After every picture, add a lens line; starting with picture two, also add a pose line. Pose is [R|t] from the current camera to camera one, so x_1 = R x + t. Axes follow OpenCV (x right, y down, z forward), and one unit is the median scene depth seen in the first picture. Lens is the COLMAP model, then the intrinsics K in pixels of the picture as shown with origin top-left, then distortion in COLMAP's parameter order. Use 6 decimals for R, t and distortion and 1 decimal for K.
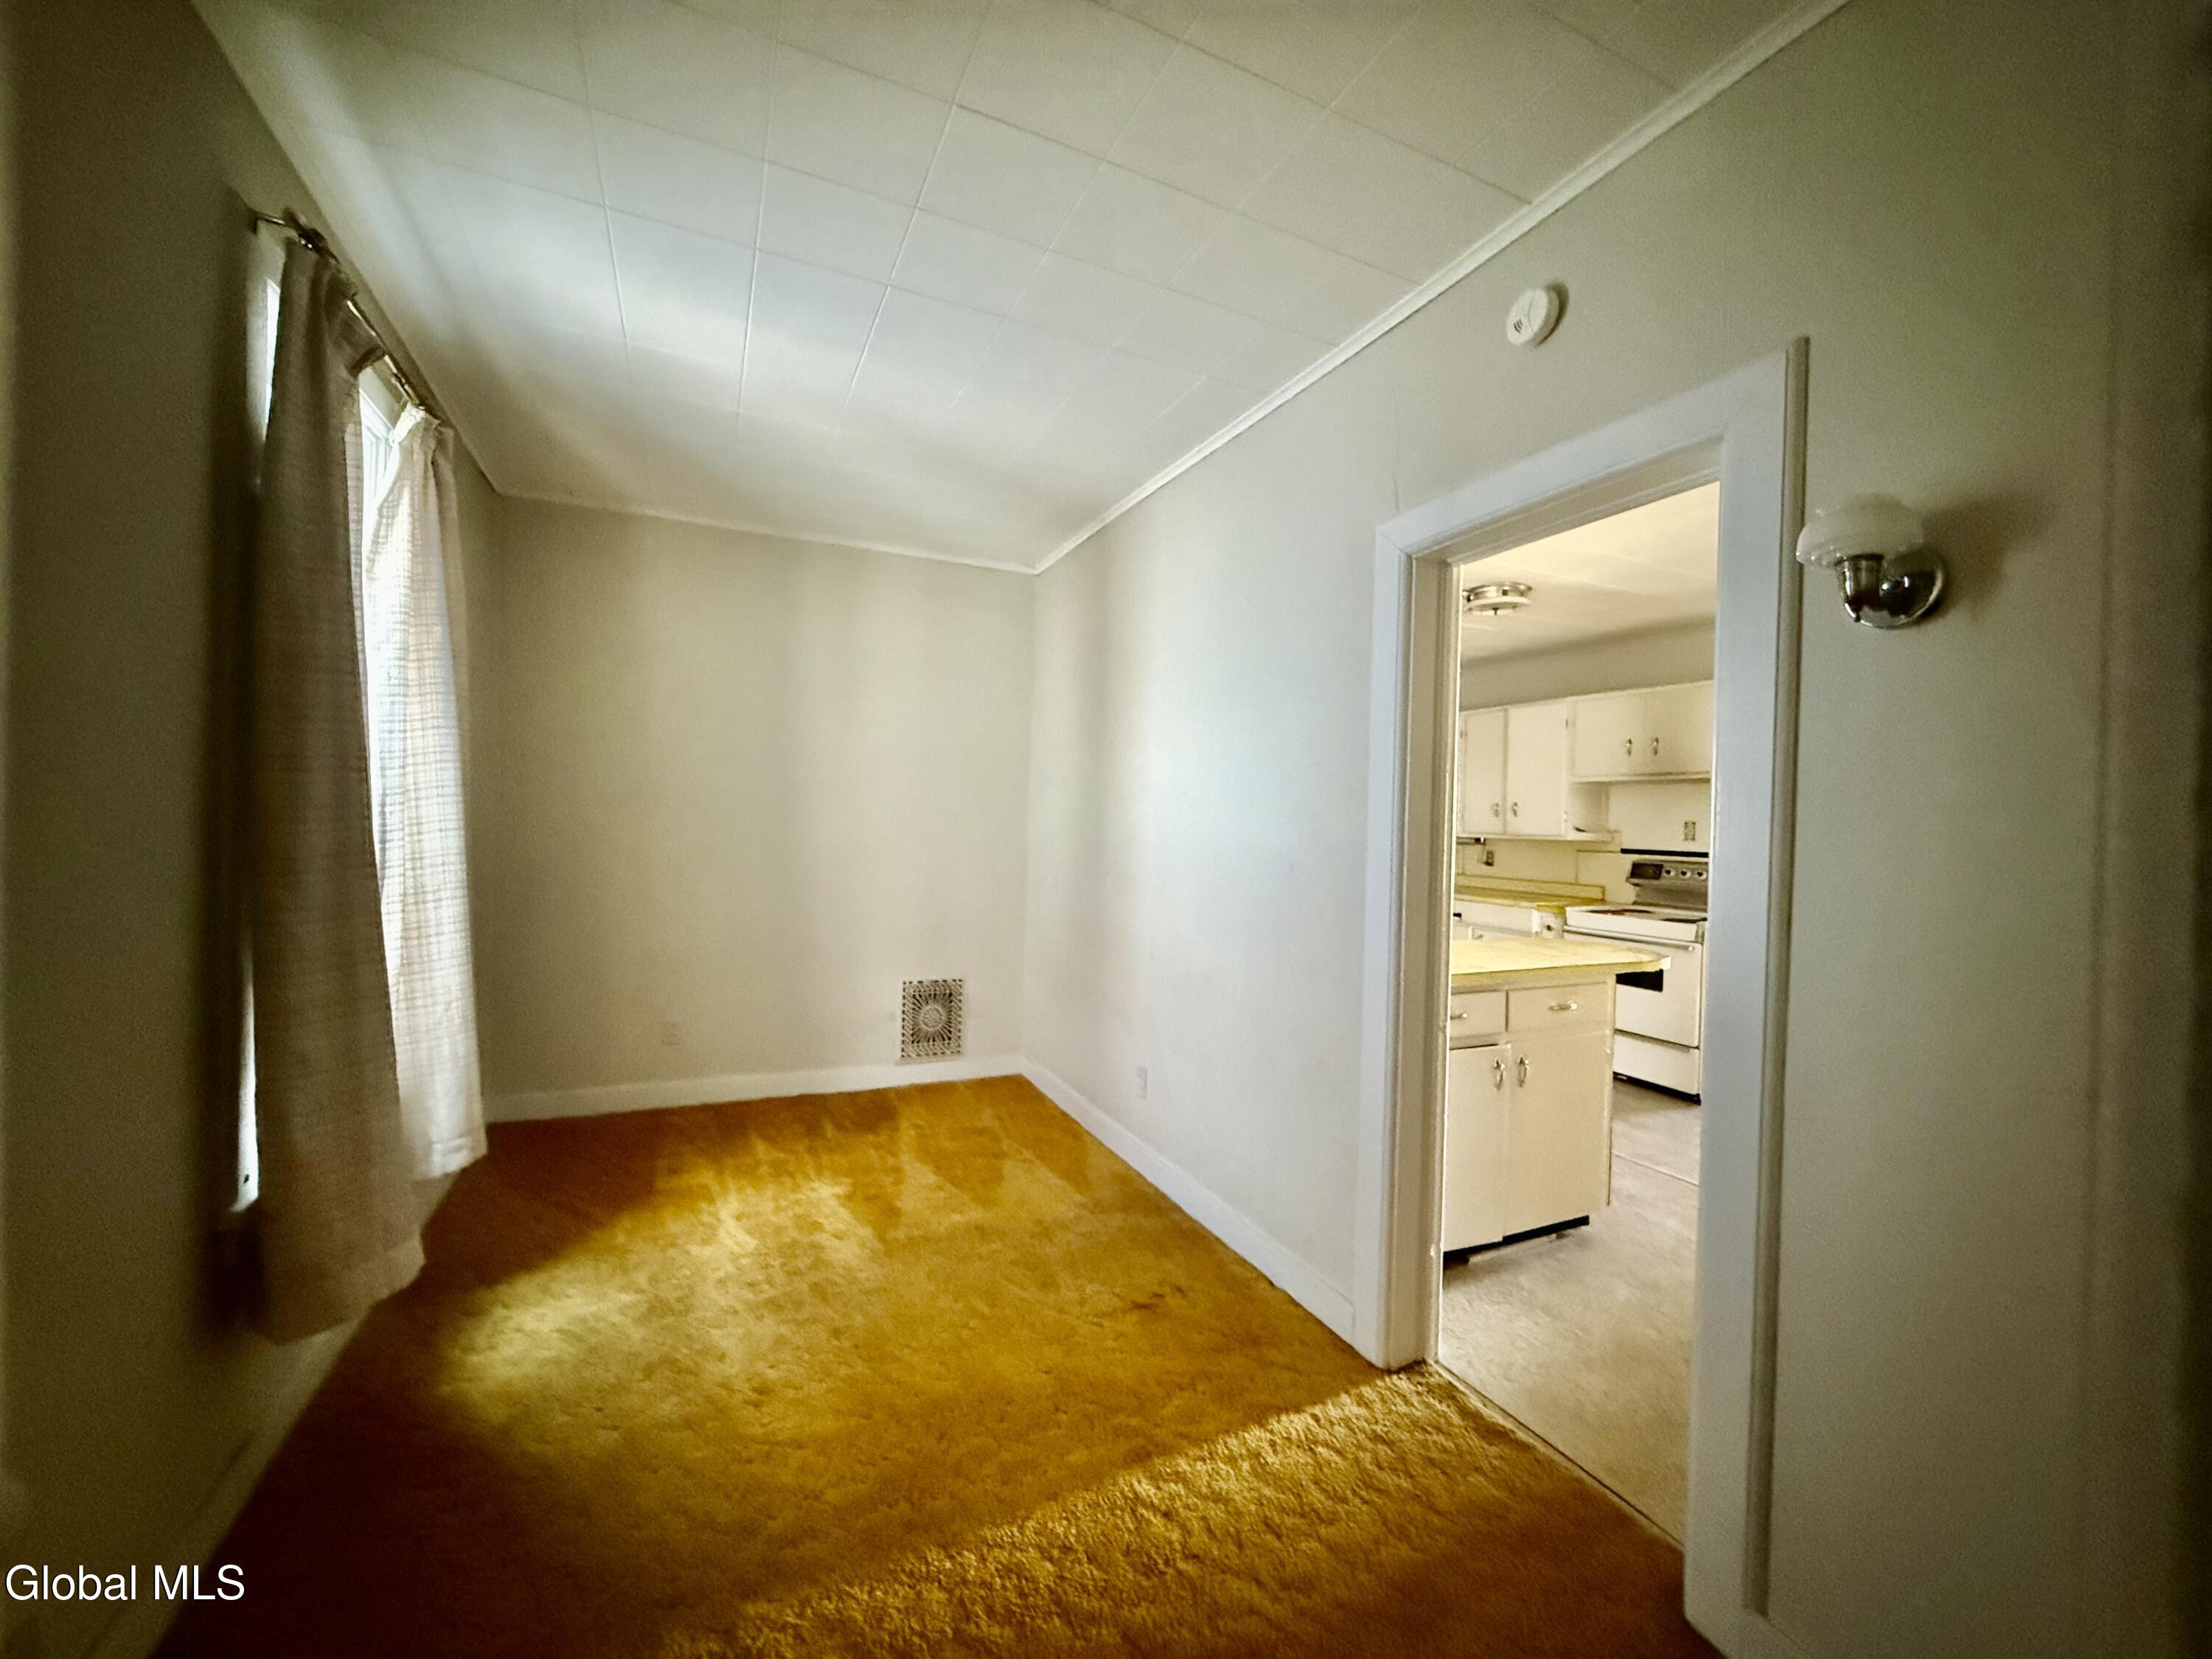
lens RADIAL K [[886.5, 0, 1104.7], [0, 886.5, 831.6], [0, 0, 1]] dist [-0.001007, 0.001269]
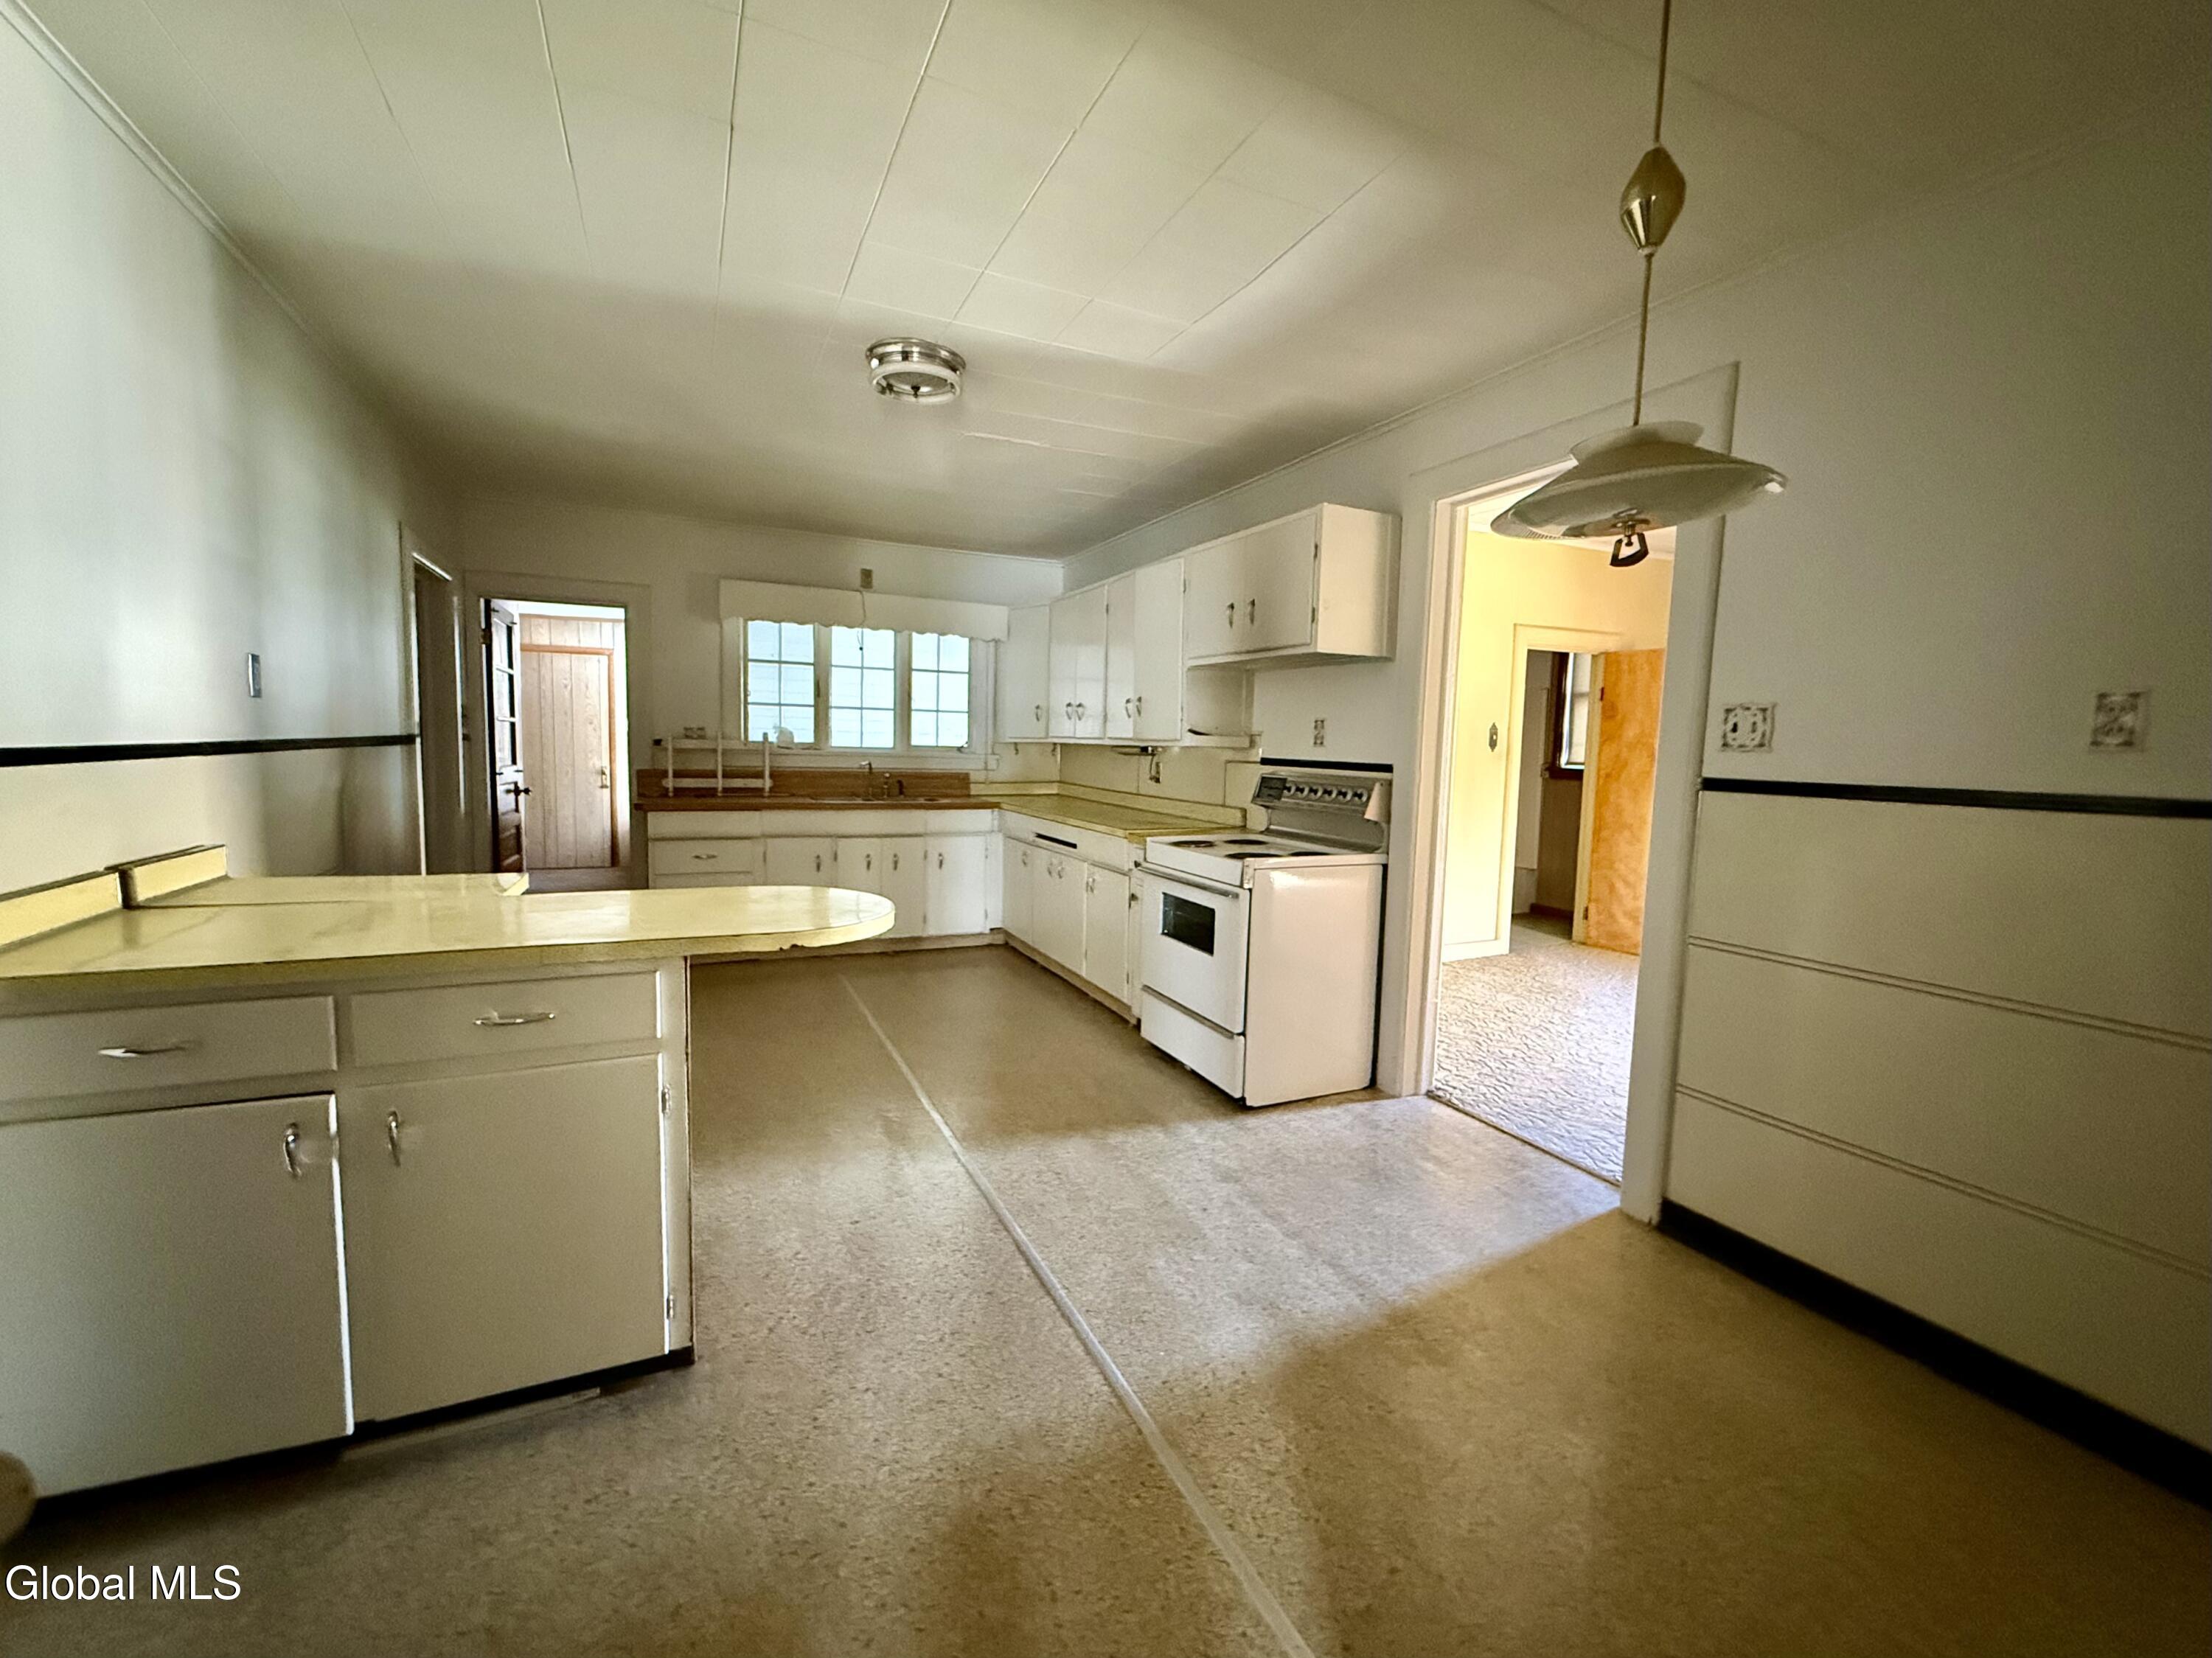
lens RADIAL K [[886.4, 0, 1106.8], [0, 886.4, 823.5], [0, 0, 1]] dist [-0.001007, 0.001269]
pose [[0.999616, 0.005339, -0.027187, 0.487186], [-0.003260, 0.997106, 0.075957, 0.018136], [0.027514, -0.075839, 0.996740, 0.253629]]
